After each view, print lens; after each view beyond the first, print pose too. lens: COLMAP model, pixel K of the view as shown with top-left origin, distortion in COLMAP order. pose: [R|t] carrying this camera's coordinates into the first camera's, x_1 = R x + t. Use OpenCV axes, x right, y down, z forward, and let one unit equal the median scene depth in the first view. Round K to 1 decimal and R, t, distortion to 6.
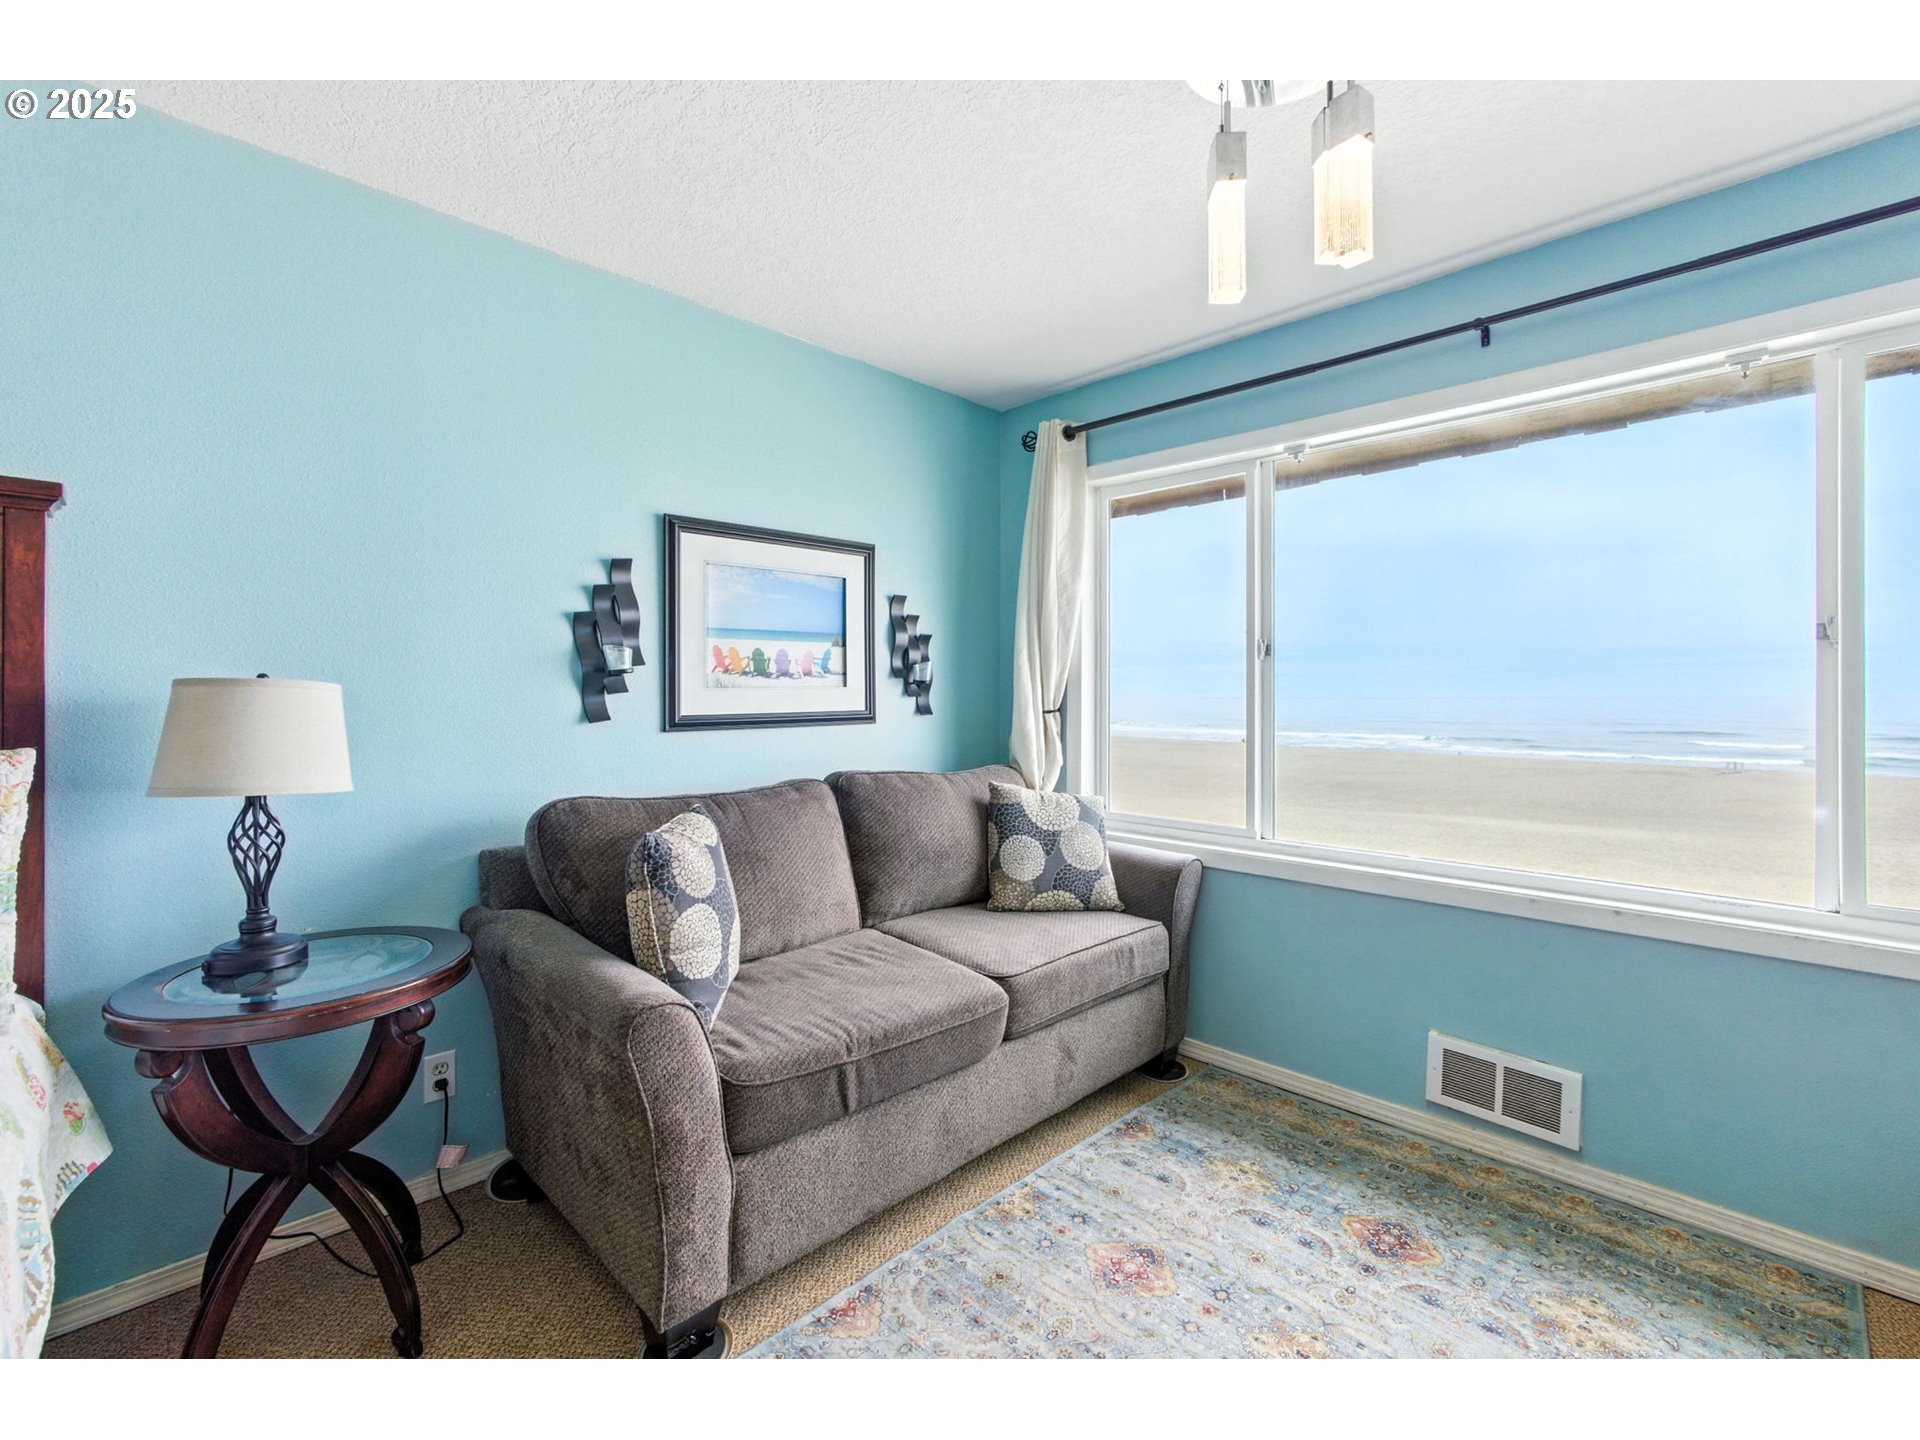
lens RADIAL K [[844.4, 0, 960.7], [0, 844.4, 697.0], [0, 0, 1]] dist [-0.014955, 0.007493]
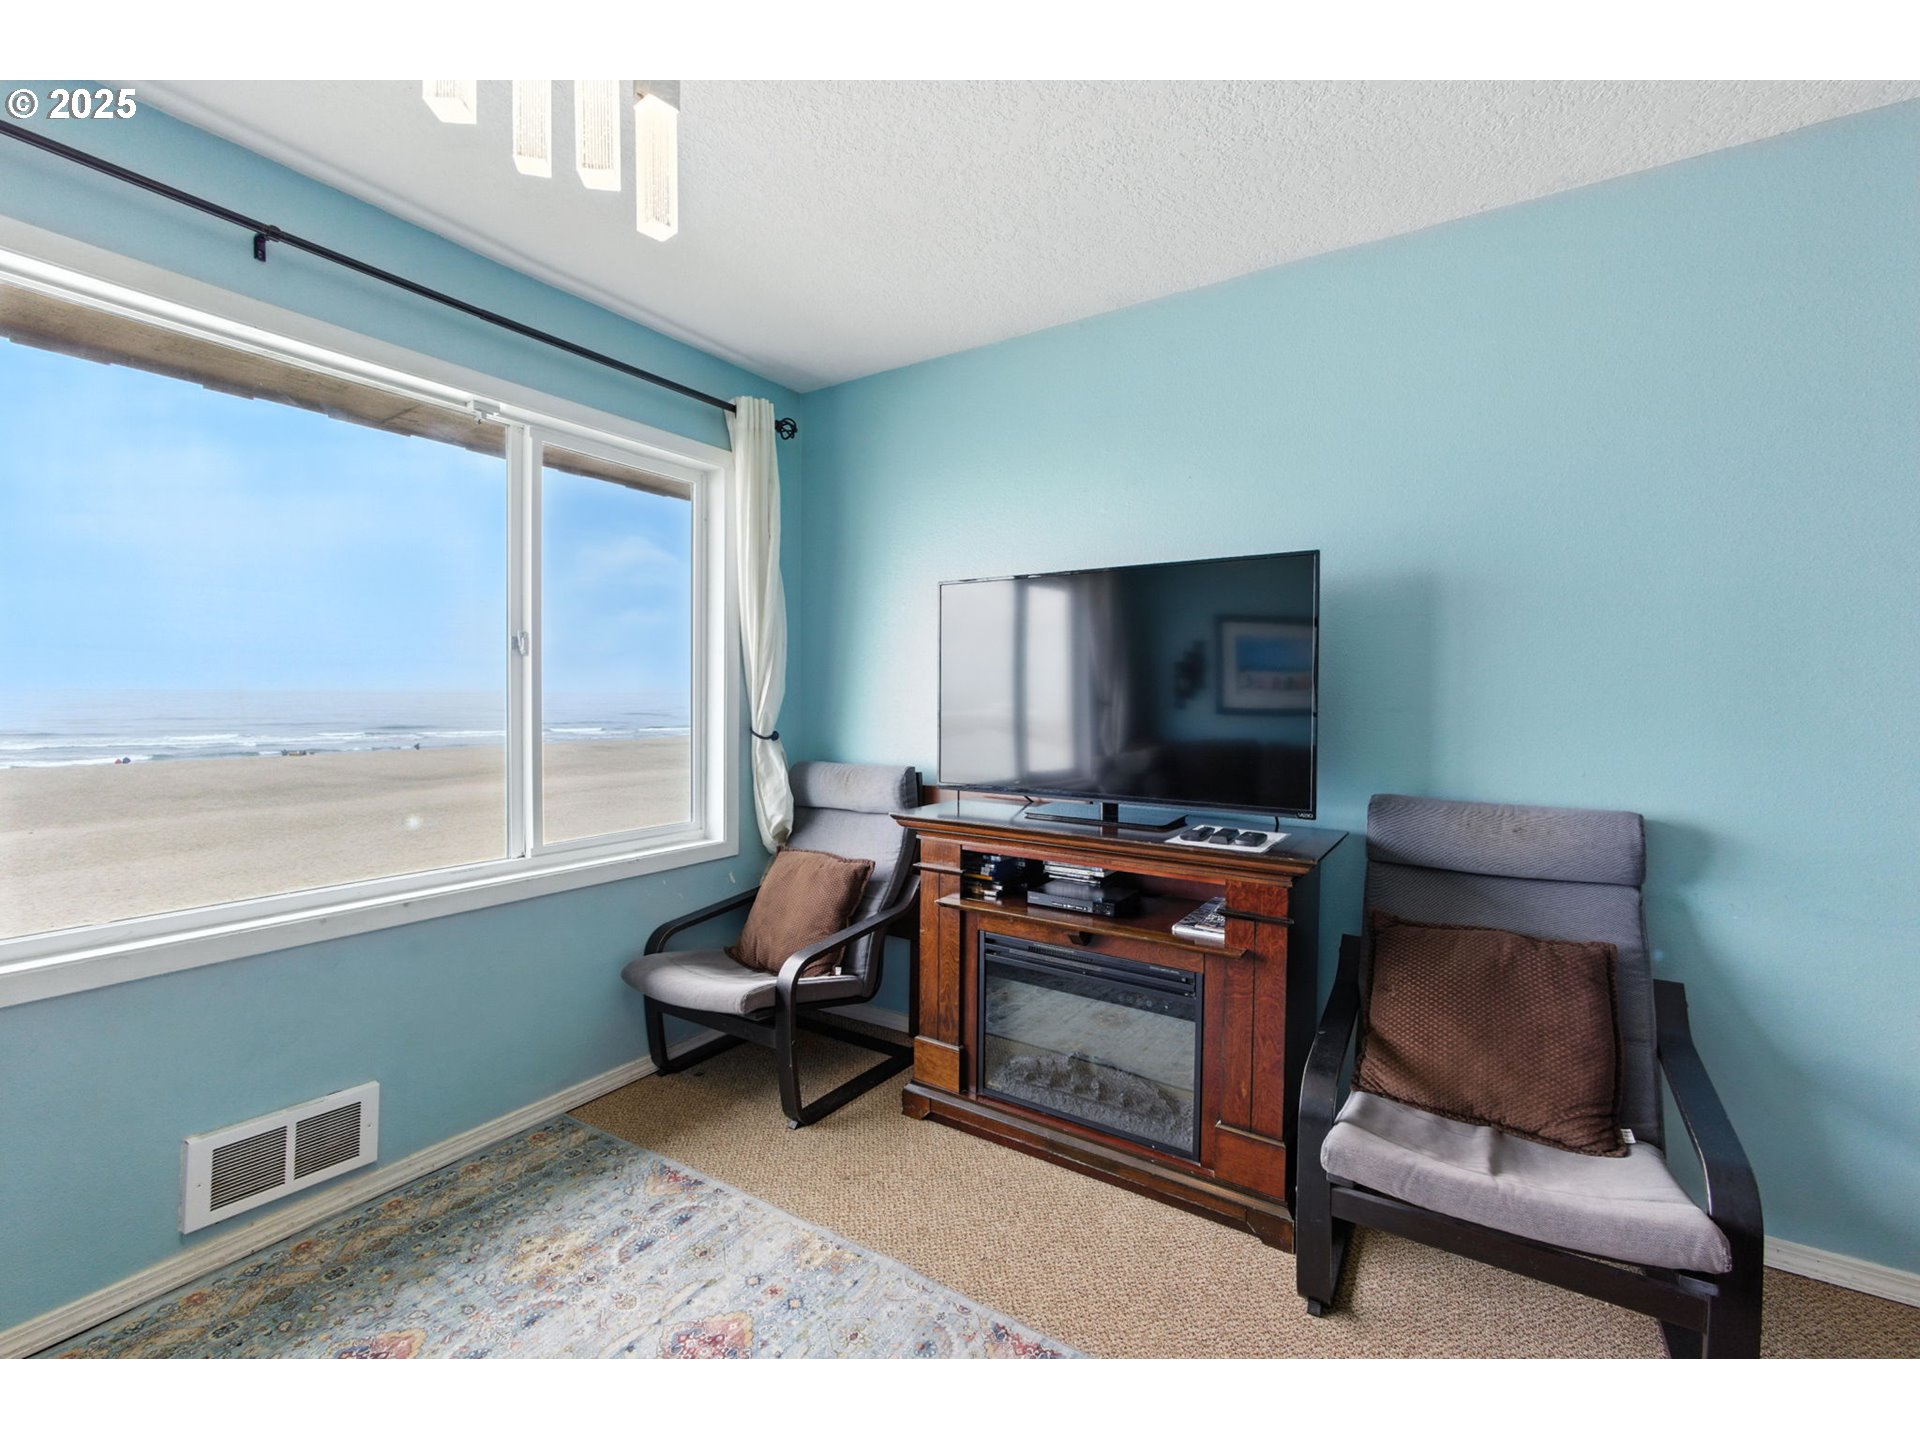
lens RADIAL K [[825.8, 0, 961.3], [0, 825.8, 713.5], [0, 0, 1]] dist [-0.012977, 0.006331]
pose [[-0.227394, -0.024305, 0.973499, -0.350658], [-0.007539, 0.999702, 0.023198, -0.003634], [-0.973774, -0.002064, -0.227510, 0.588381]]
